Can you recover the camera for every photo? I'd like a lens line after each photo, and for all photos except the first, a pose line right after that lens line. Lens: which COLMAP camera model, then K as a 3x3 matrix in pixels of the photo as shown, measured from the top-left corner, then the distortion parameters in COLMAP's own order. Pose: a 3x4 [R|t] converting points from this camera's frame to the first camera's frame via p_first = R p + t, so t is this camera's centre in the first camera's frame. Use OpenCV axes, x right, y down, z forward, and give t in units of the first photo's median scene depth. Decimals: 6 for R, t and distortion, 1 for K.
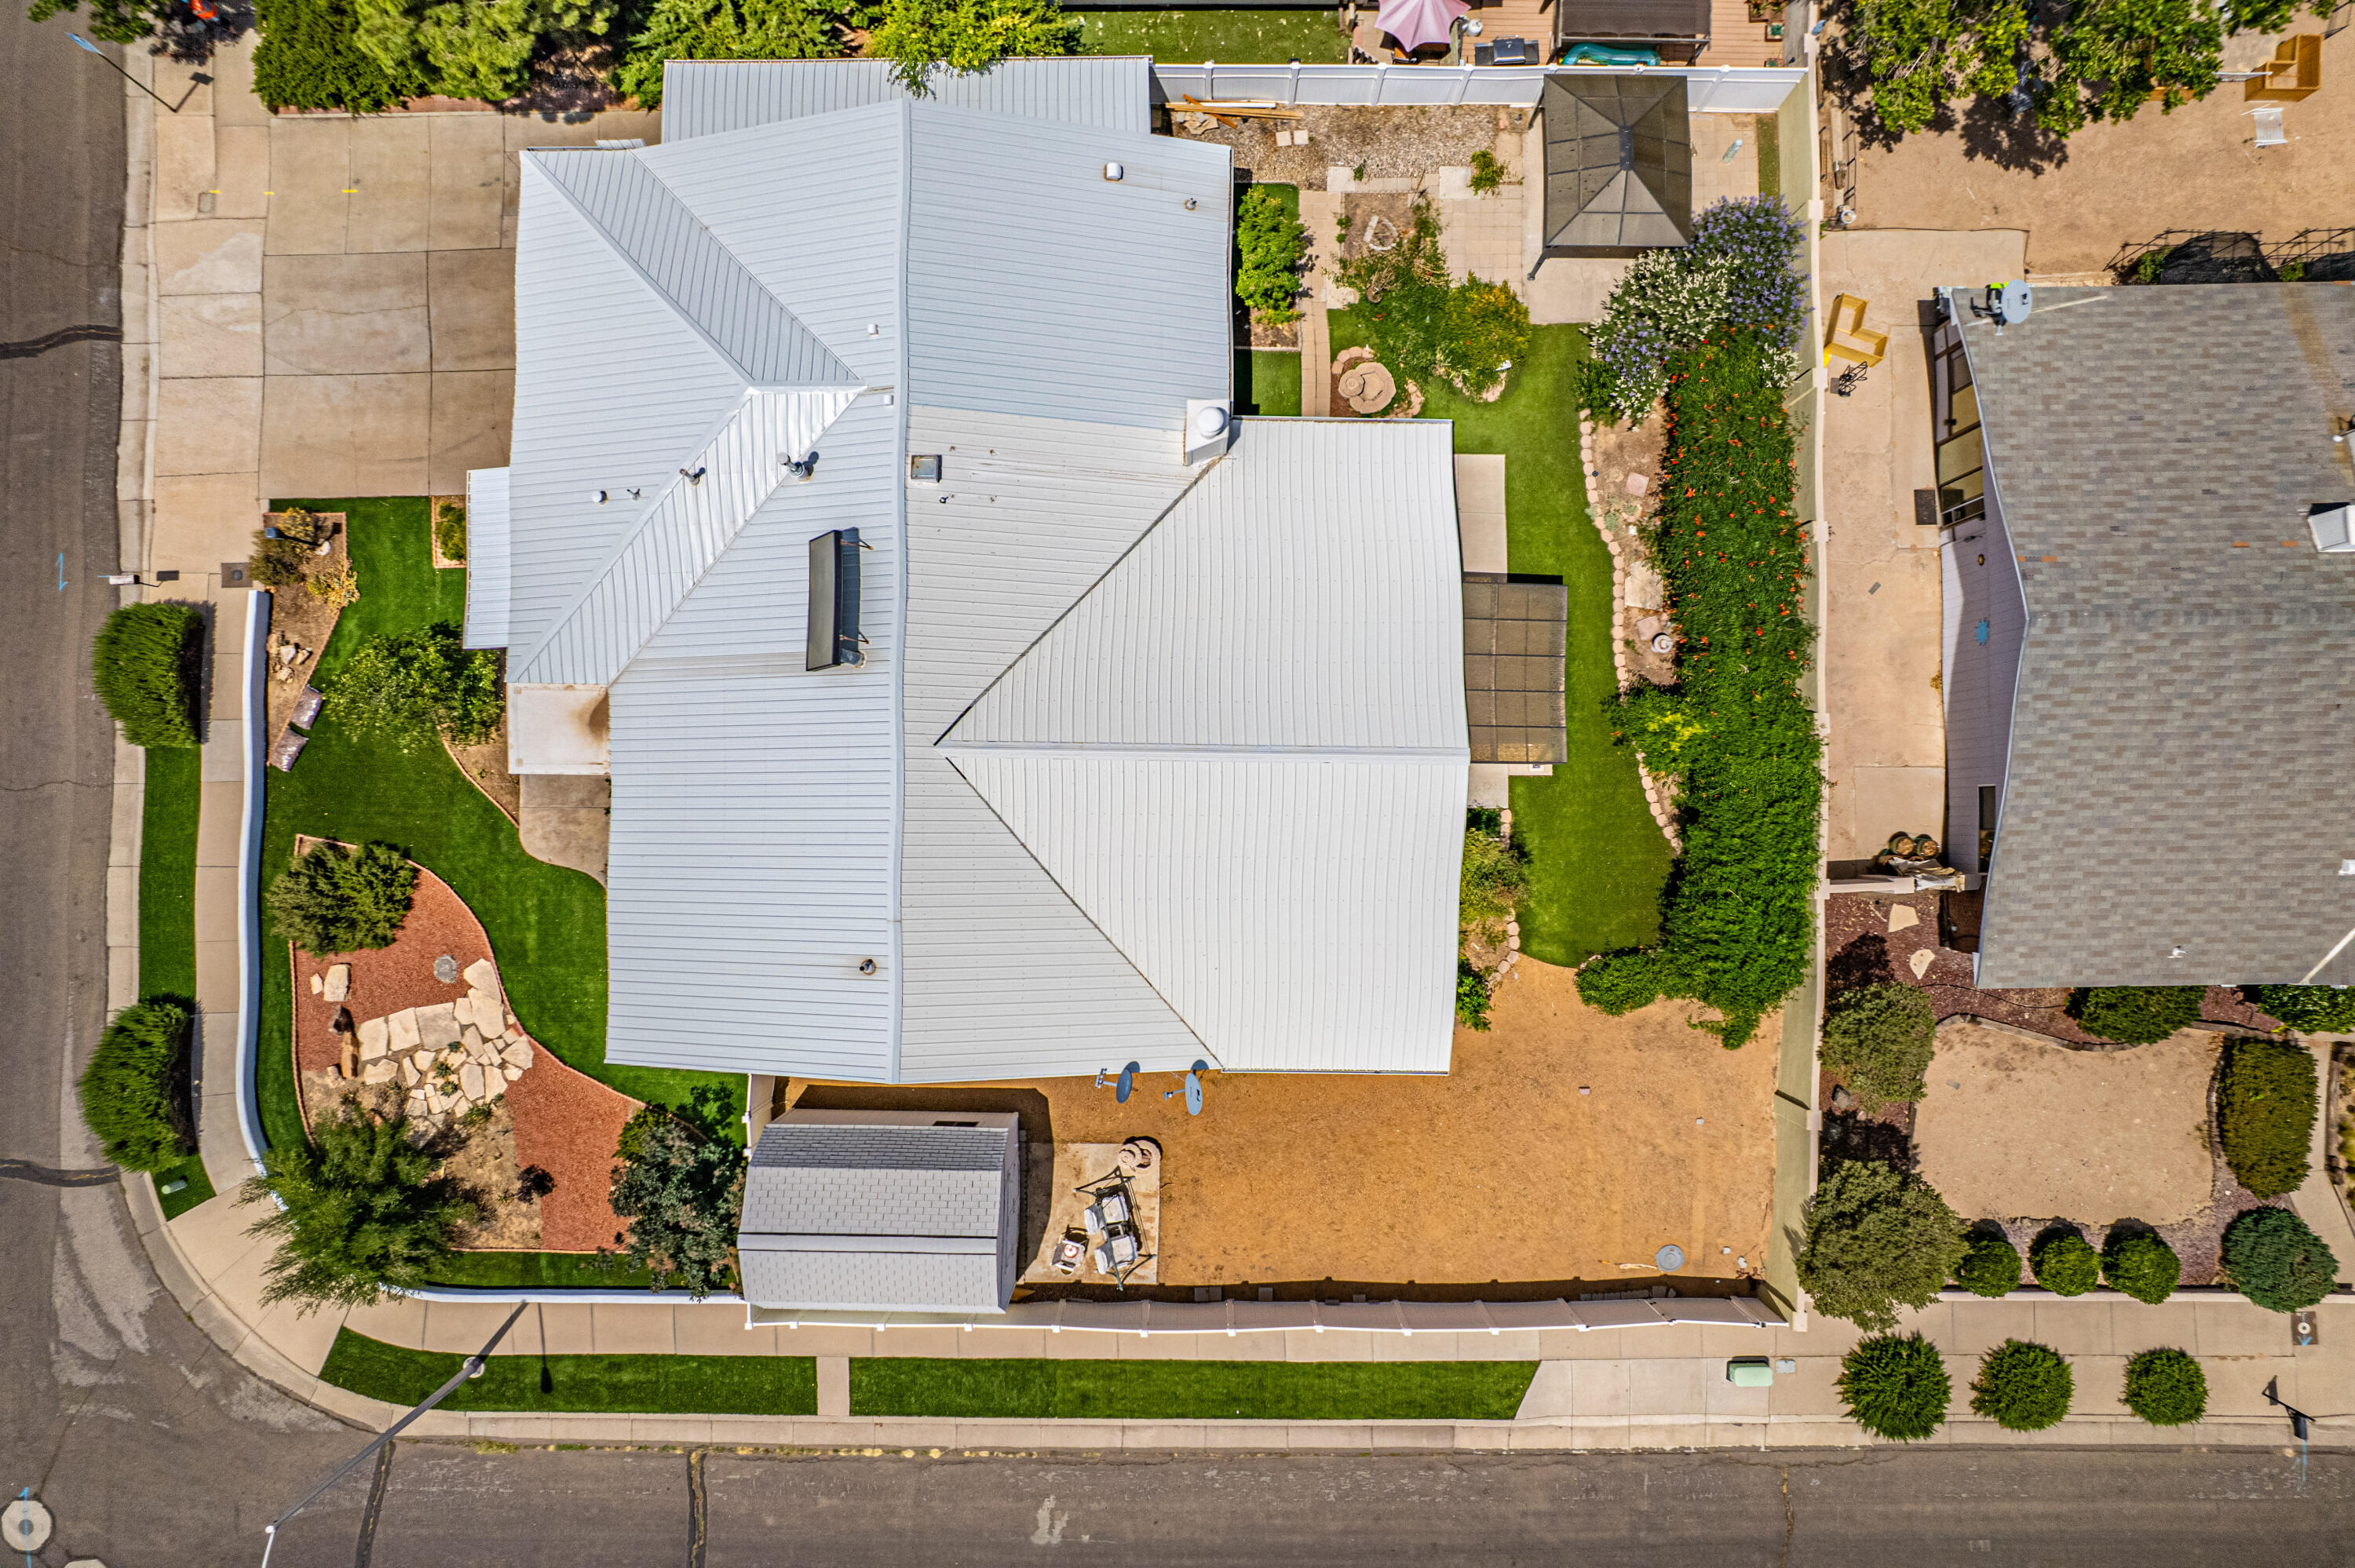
lens RADIAL K [[1500.3, 0, 1188.3], [0, 1500.3, 790.8], [0, 0, 1]] dist [-0.076860, 0.070173]
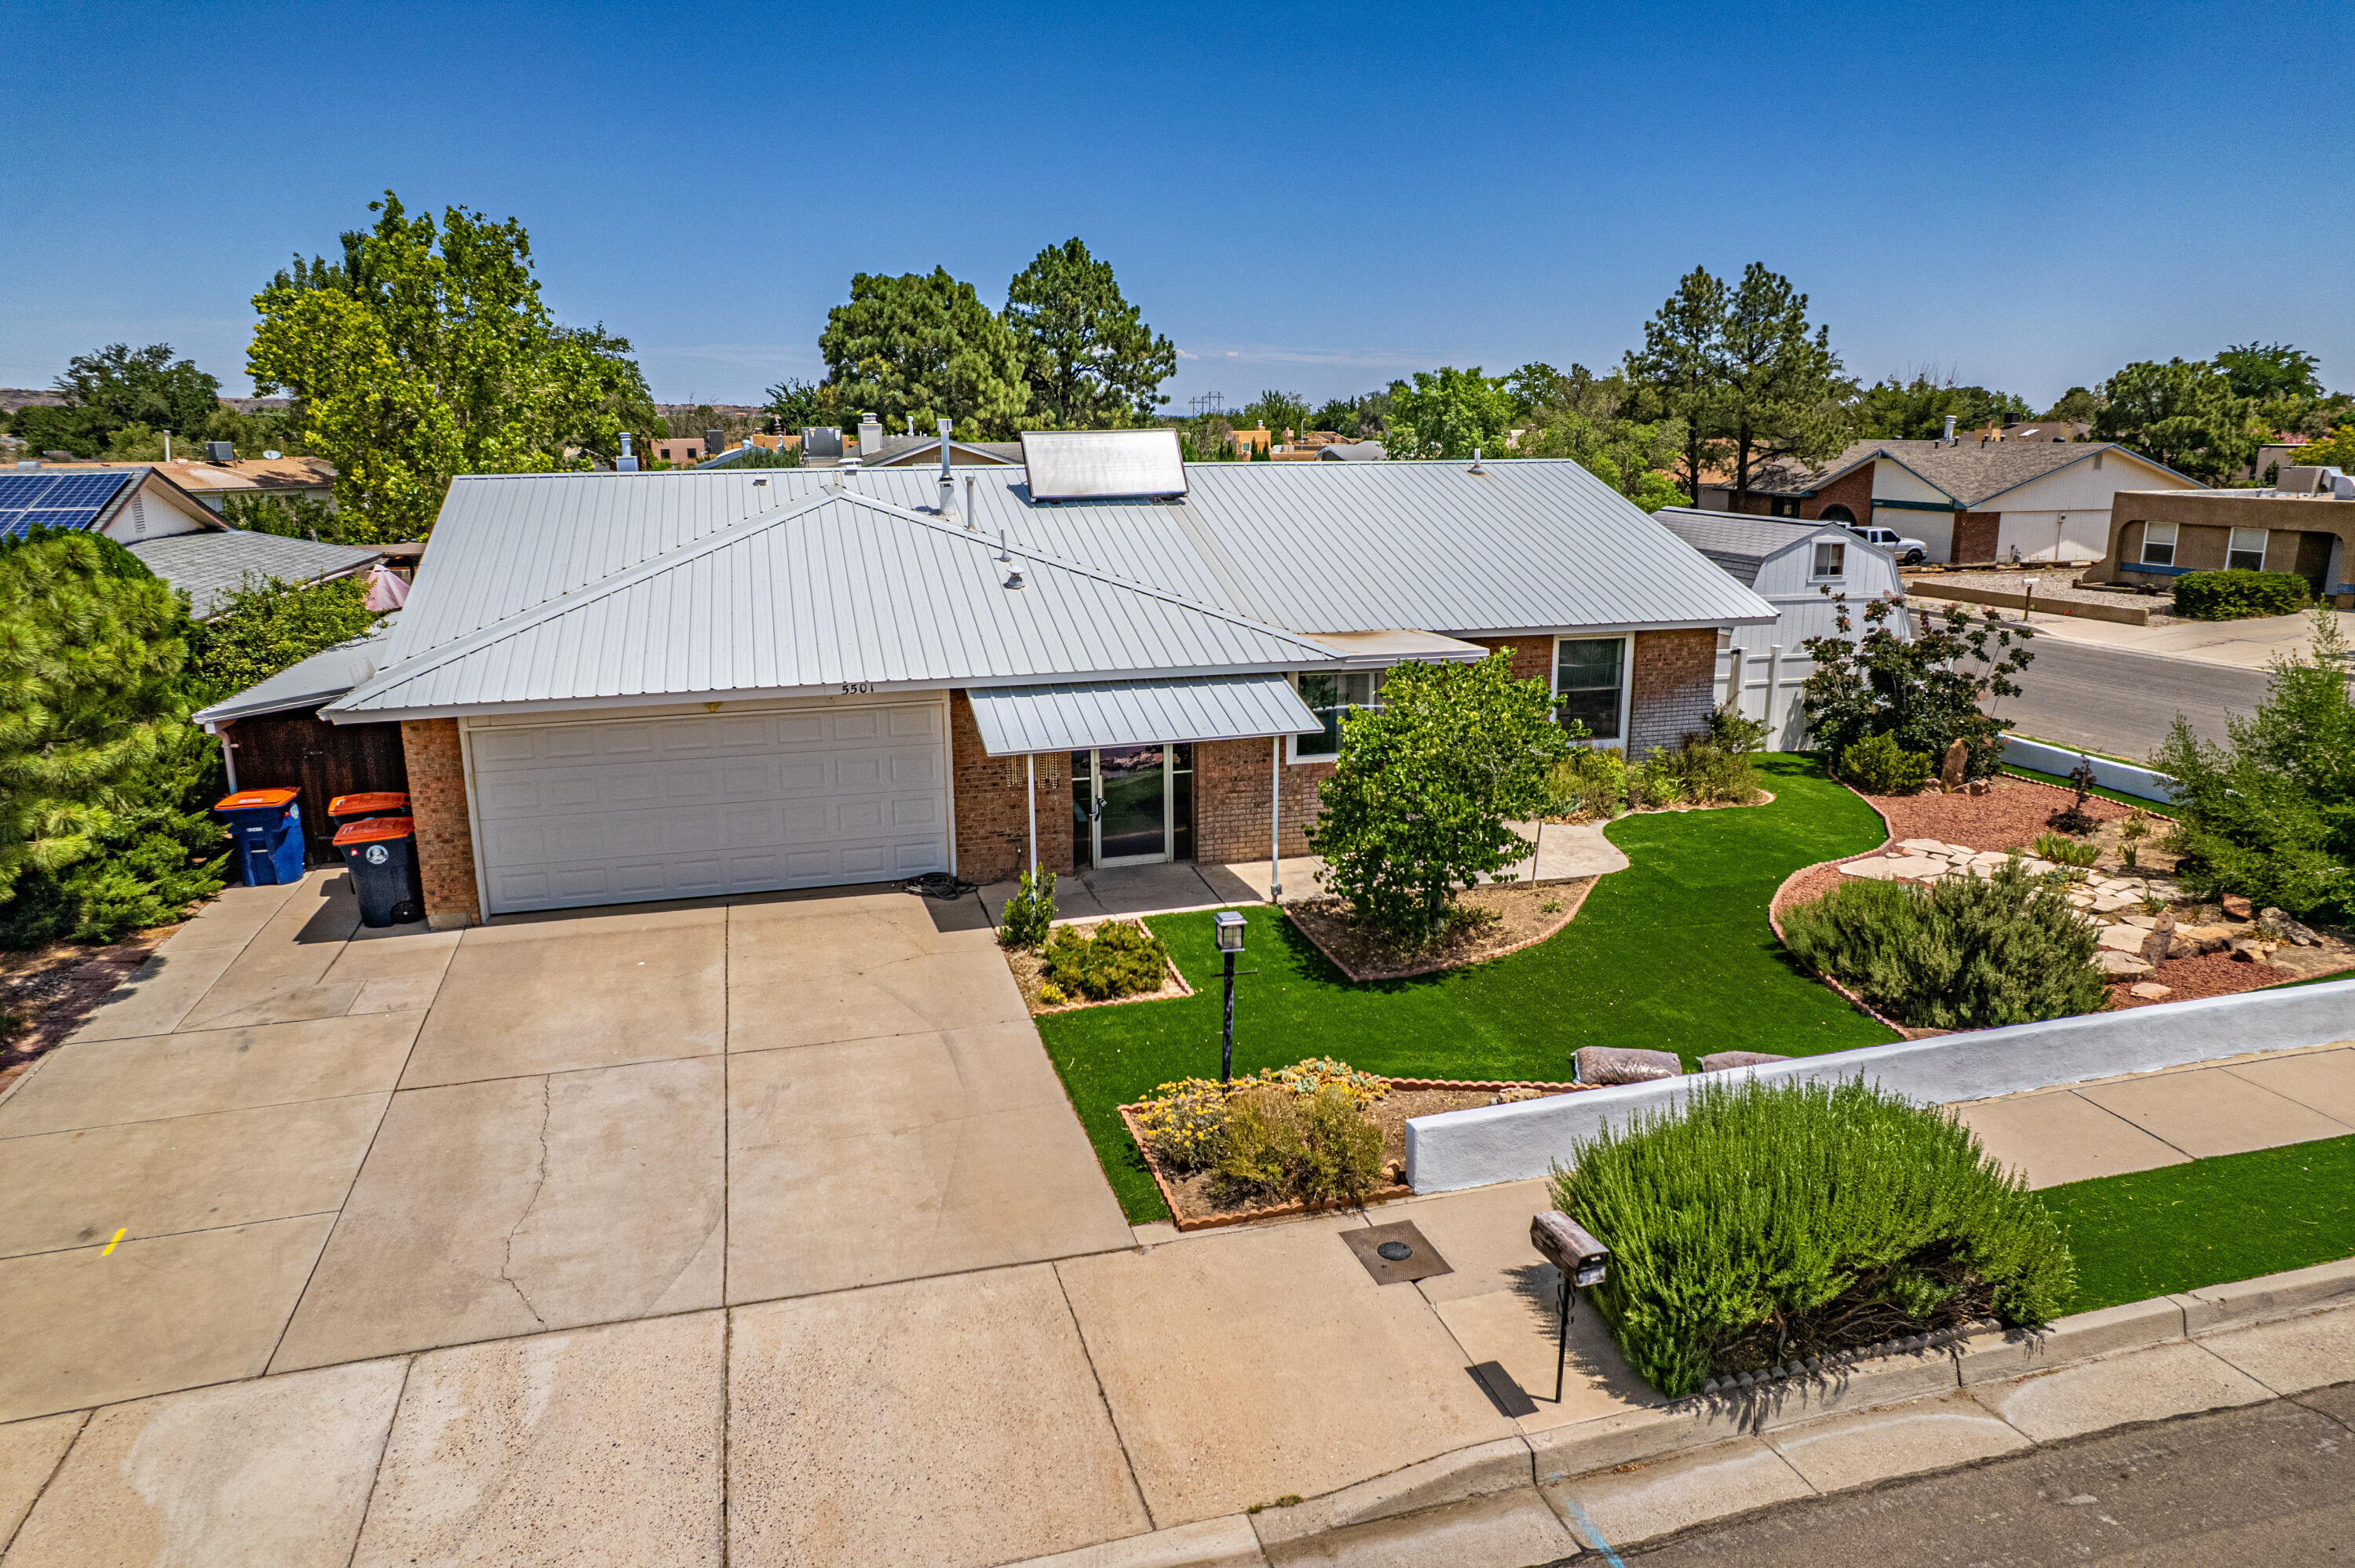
lens RADIAL K [[1500.3, 0, 1188.3], [0, 1500.3, 790.8], [0, 0, 1]] dist [-0.076860, 0.070173]
pose [[-0.281837, -0.219744, 0.933960, -0.921846], [0.959262, -0.044635, 0.278970, -0.276768], [-0.019615, 0.974536, 0.223372, 0.847337]]
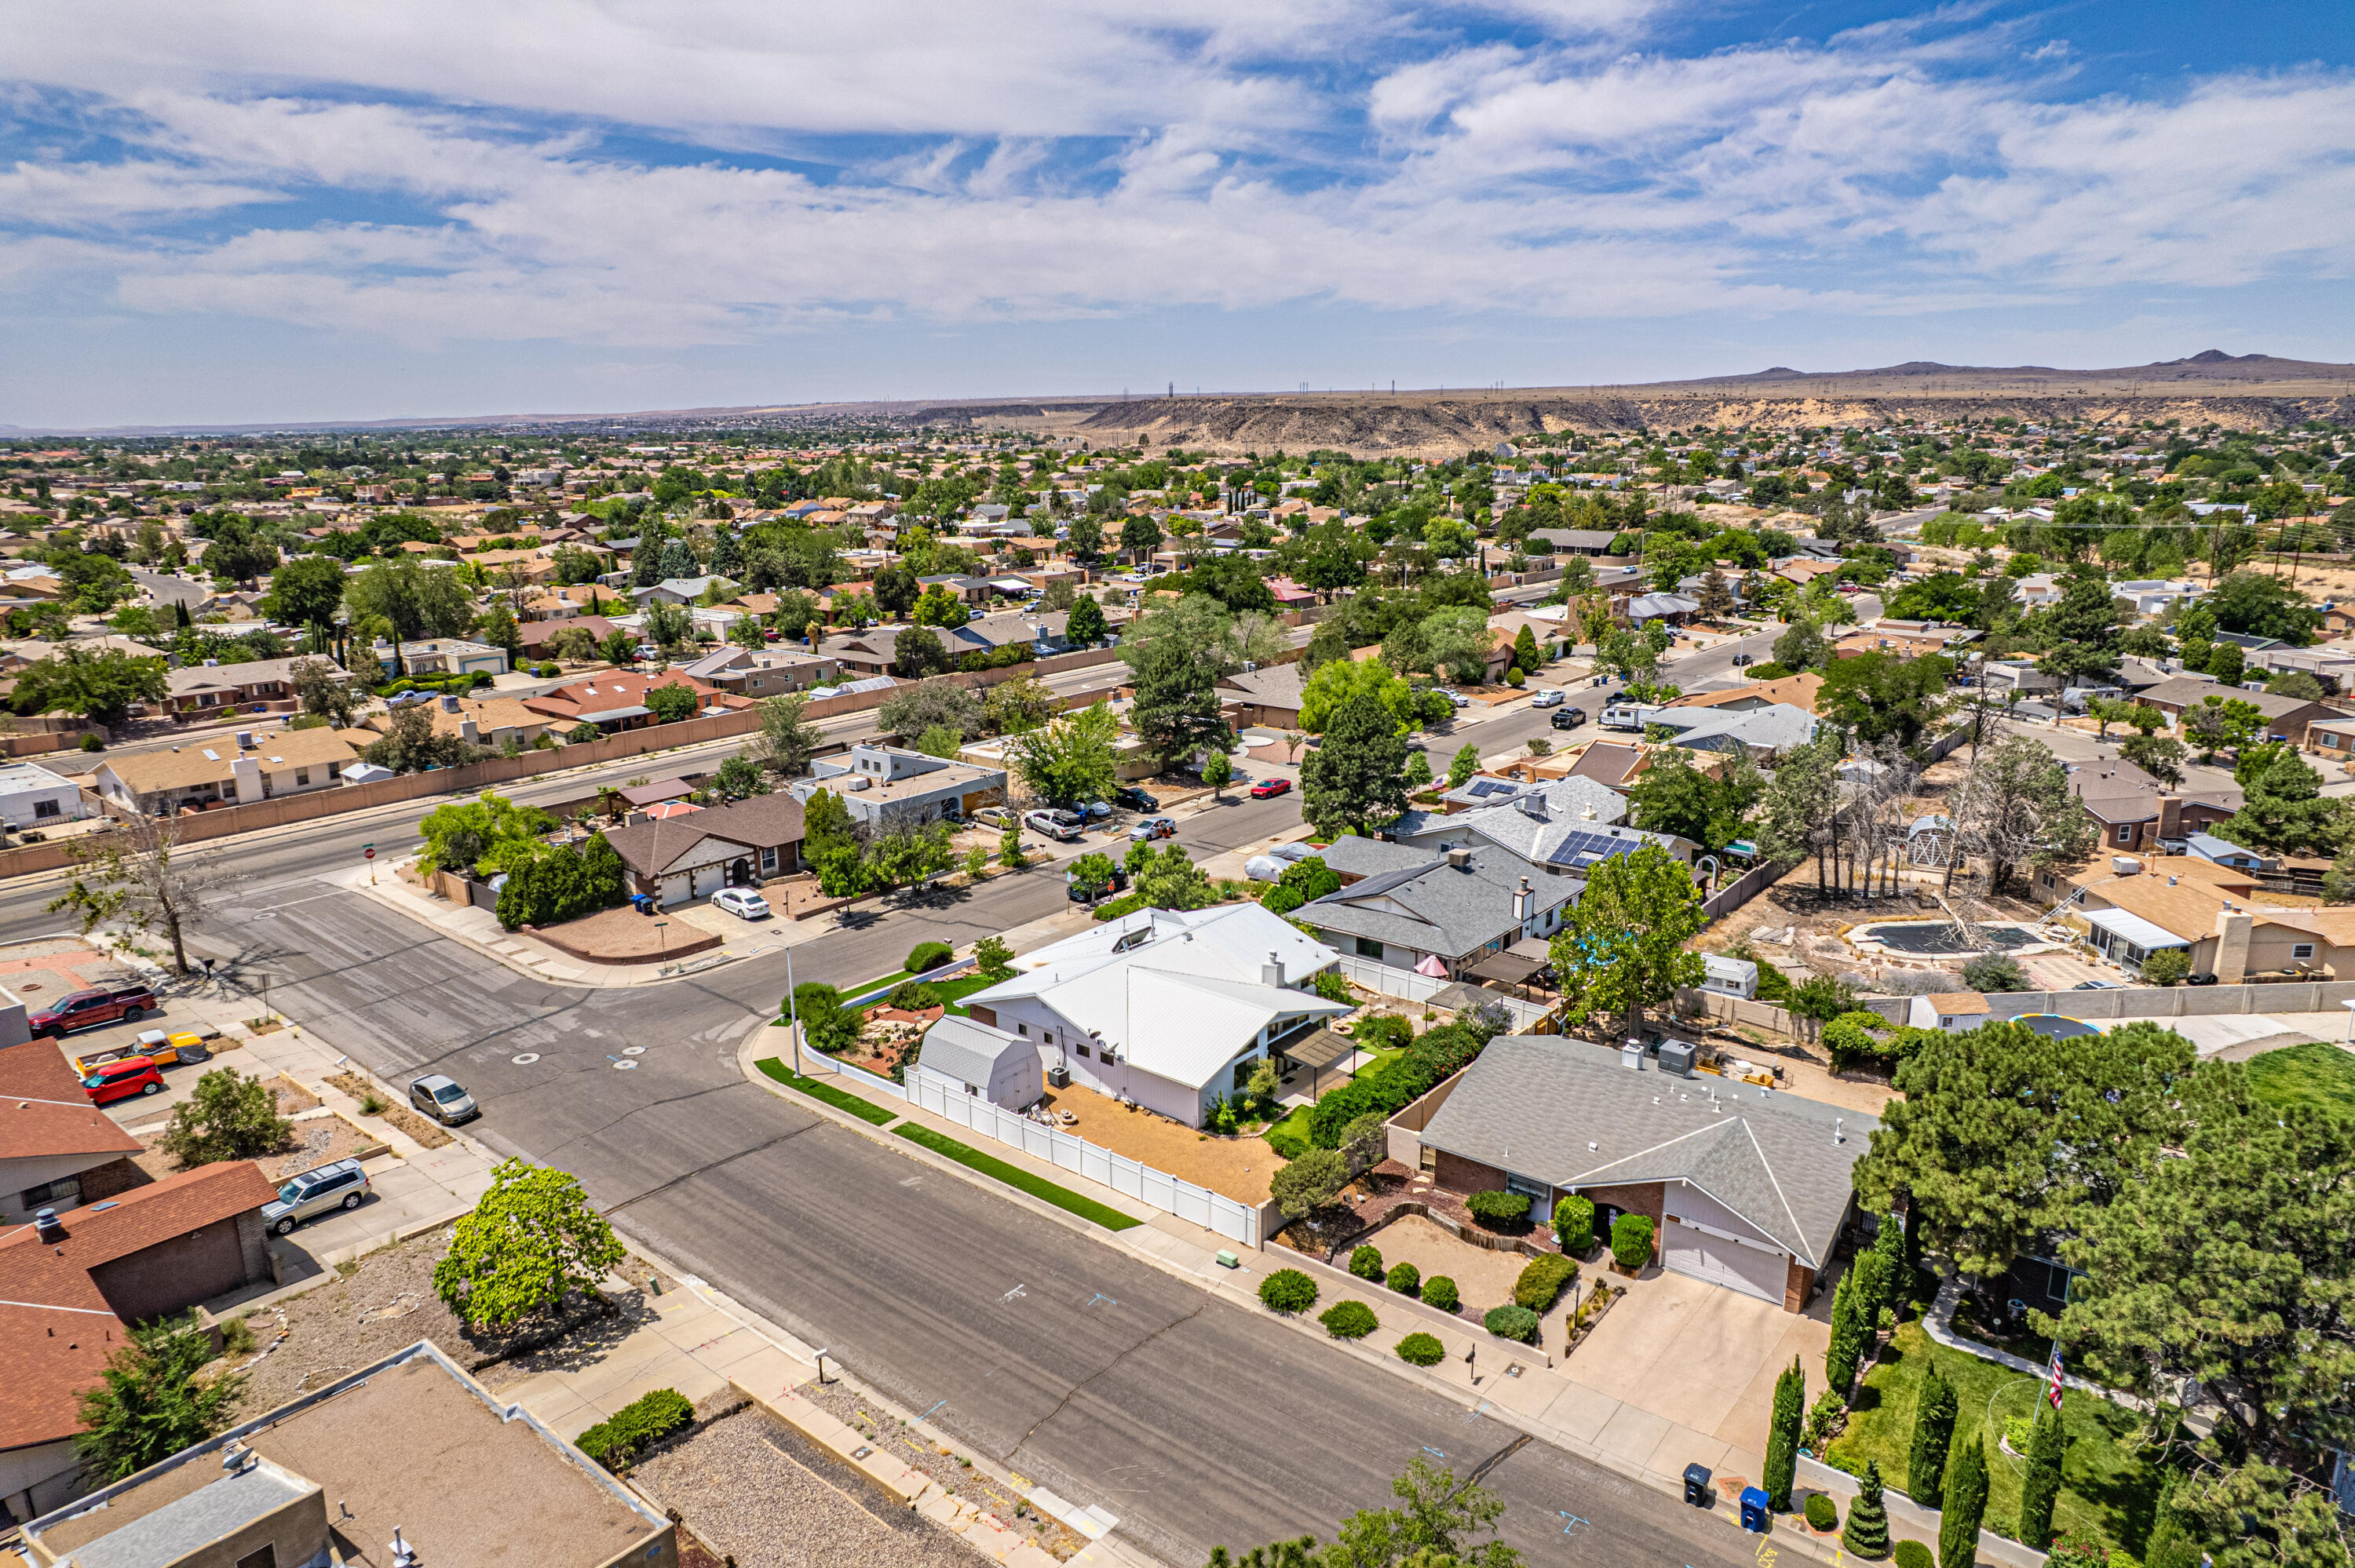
lens RADIAL K [[1500.3, 0, 1188.3], [0, 1500.3, 790.8], [0, 0, 1]] dist [-0.076860, 0.070173]
pose [[0.781367, 0.155015, -0.604513, 1.368938], [-0.623895, 0.217115, -0.750744, 1.688425], [0.014872, 0.963759, 0.266359, -0.065538]]
